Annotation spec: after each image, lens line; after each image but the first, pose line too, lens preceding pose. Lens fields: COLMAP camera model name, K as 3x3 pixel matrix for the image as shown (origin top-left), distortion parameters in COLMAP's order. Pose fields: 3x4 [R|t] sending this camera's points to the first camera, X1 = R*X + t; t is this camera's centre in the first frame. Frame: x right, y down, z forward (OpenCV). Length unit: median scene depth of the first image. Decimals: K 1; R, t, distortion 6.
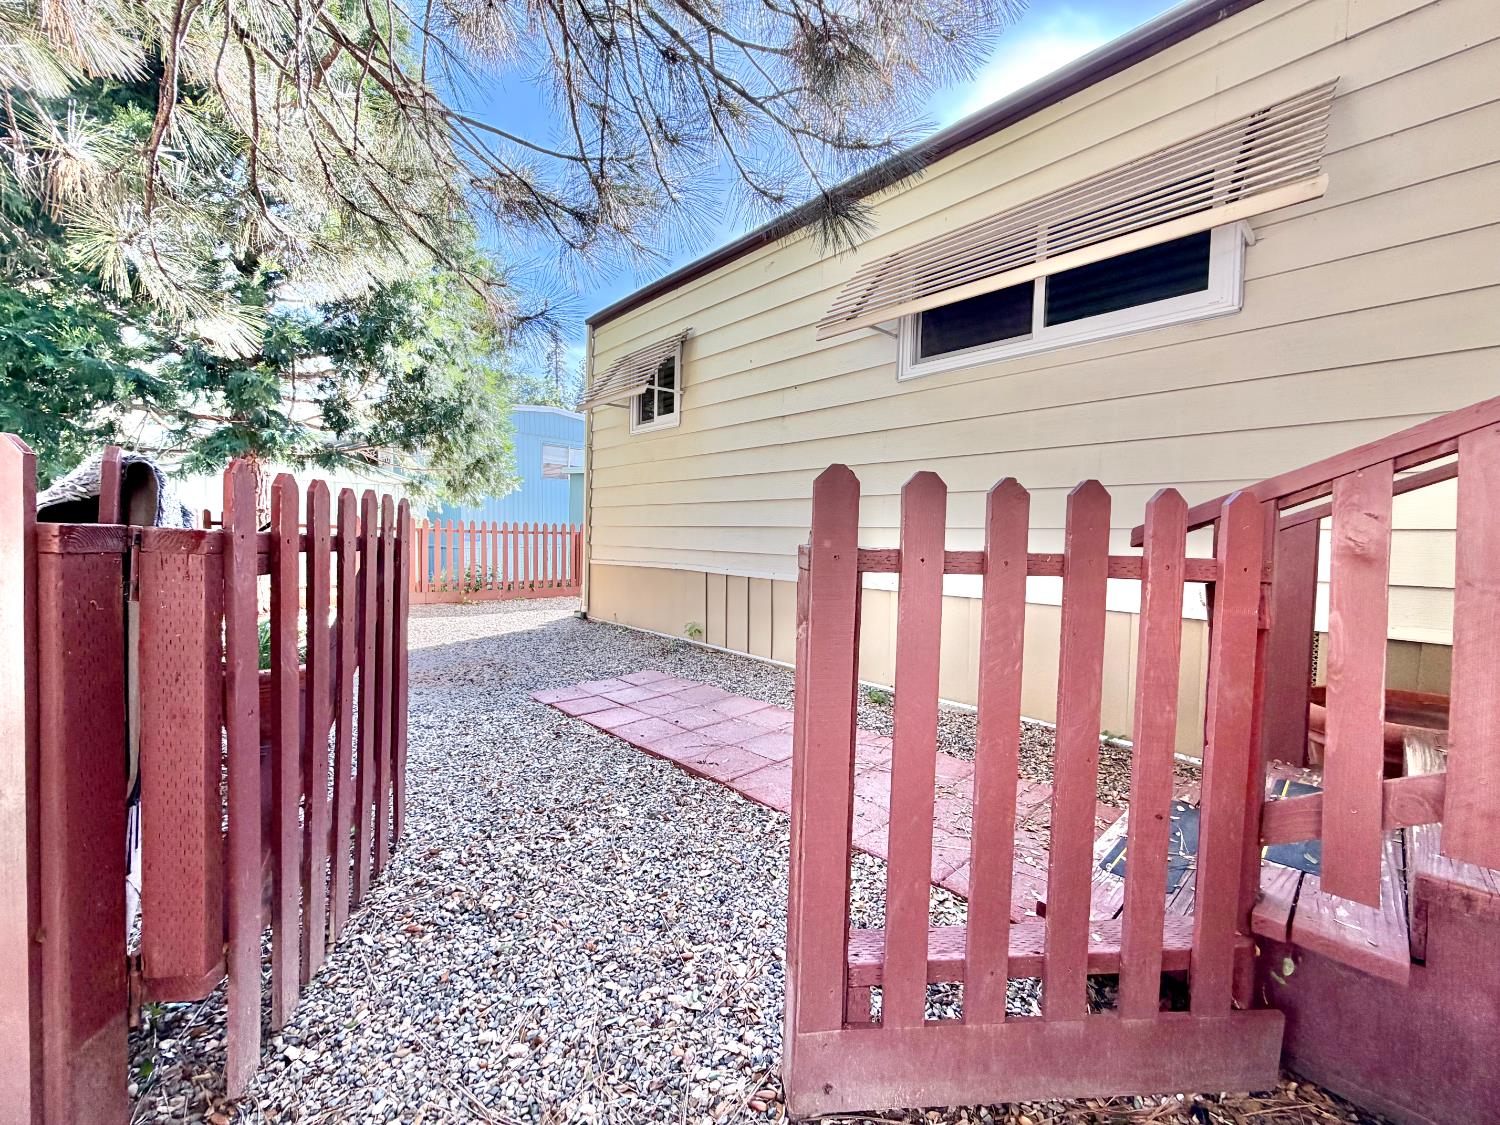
lens RADIAL K [[609.2, 0, 742.9], [0, 609.2, 567.8], [0, 0, 1]] dist [-0.000513, -0.000148]
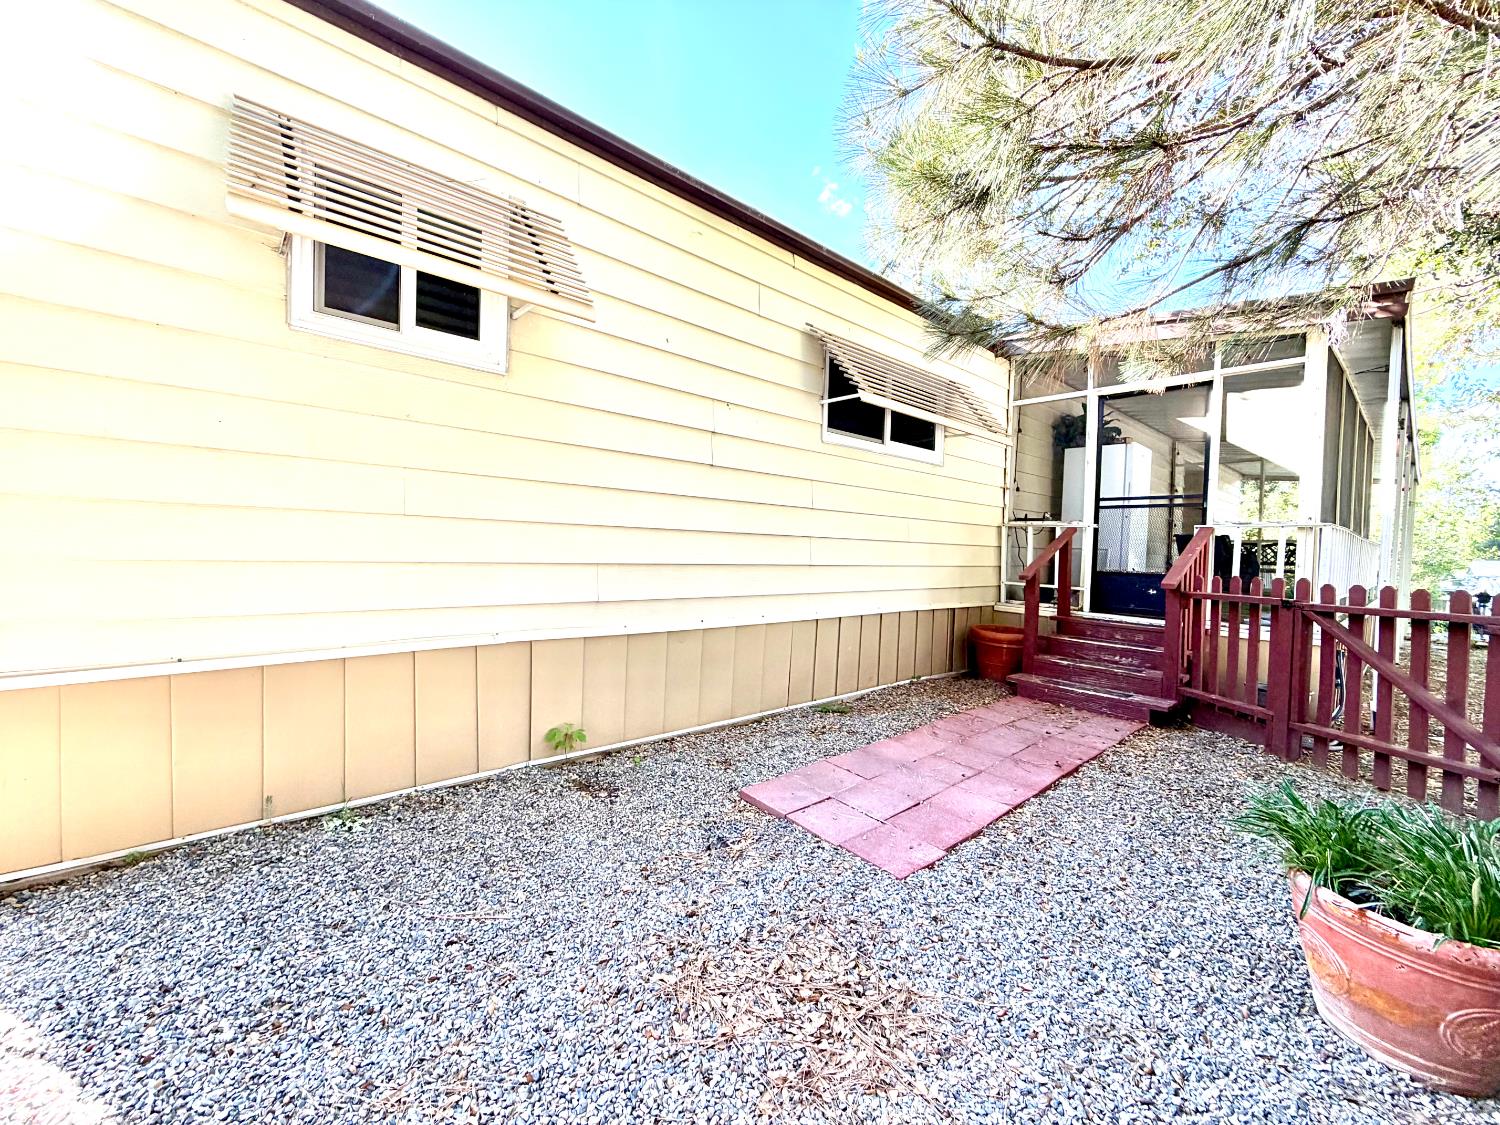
lens RADIAL K [[609.2, 0, 742.9], [0, 609.2, 567.8], [0, 0, 1]] dist [-0.000513, -0.000148]
pose [[-0.000930, -0.036231, 0.999343, -0.669469], [0.036254, 0.998685, 0.036241, -0.079931], [-0.999342, 0.036264, 0.000385, 0.838409]]
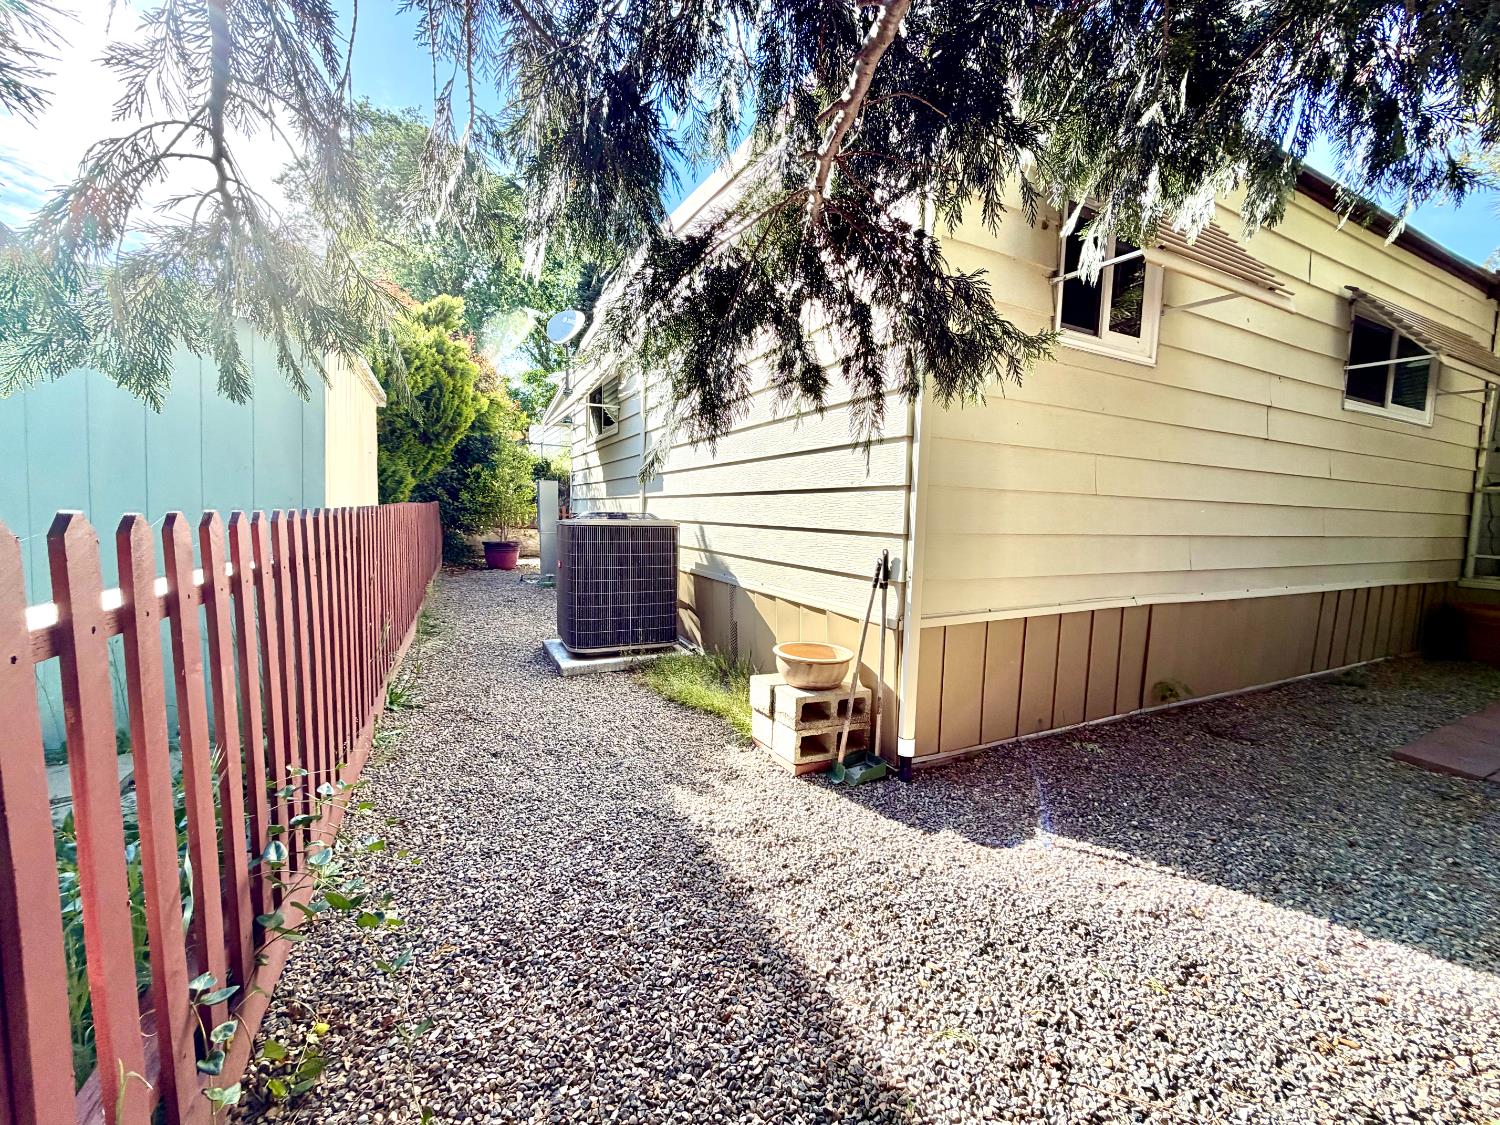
lens RADIAL K [[609.2, 0, 742.9], [0, 609.2, 567.8], [0, 0, 1]] dist [-0.000513, -0.000148]
pose [[0.247582, -0.089722, 0.964704, -0.835137], [0.037775, 0.995840, 0.082923, -0.107212], [-0.968130, 0.015912, 0.249942, 1.318221]]
